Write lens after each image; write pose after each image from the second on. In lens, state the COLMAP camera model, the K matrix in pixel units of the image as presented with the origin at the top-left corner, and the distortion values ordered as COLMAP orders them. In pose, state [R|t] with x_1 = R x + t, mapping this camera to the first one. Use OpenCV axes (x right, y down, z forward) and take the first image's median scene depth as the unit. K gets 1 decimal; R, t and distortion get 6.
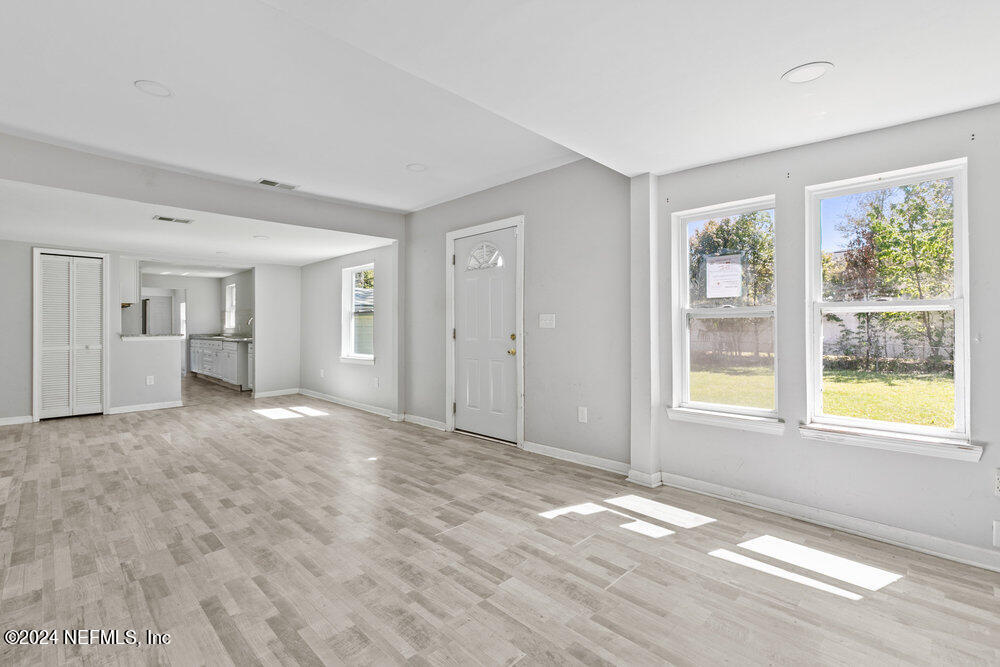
lens RADIAL K [[455.1, 0, 489.9], [0, 455.1, 326.9], [0, 0, 1]] dist [-0.005099, 0.003857]
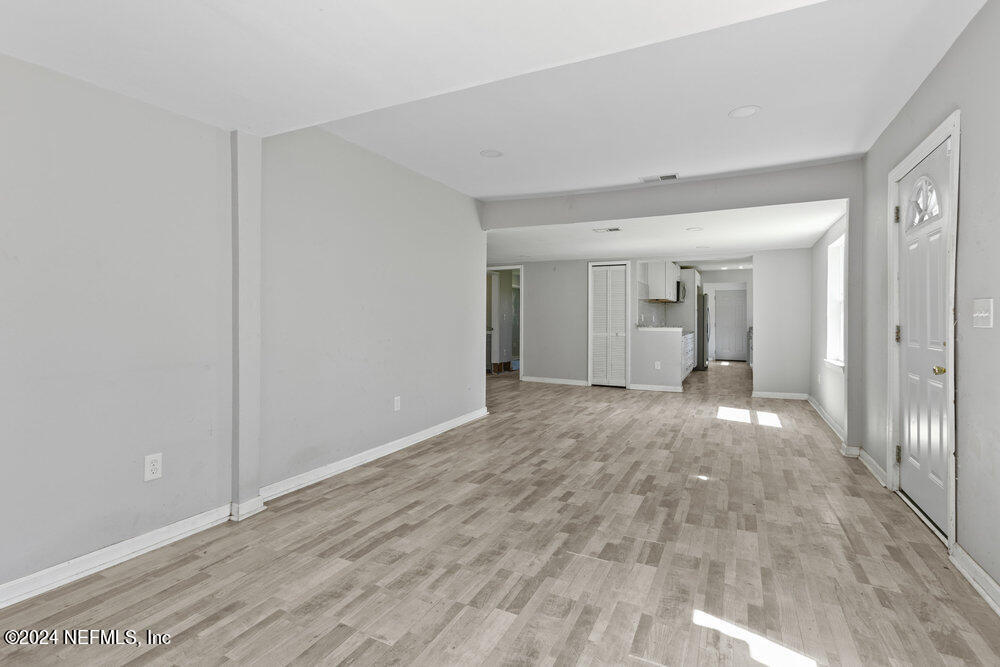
lens RADIAL K [[479.5, 0, 489.0], [0, 479.5, 312.1], [0, 0, 1]] dist [0.001350, 0.003397]
pose [[0.316458, -0.007610, -0.948576, 0.623686], [-0.004833, 0.999942, -0.009634, -0.009097], [0.948594, 0.007633, 0.316403, 0.456047]]
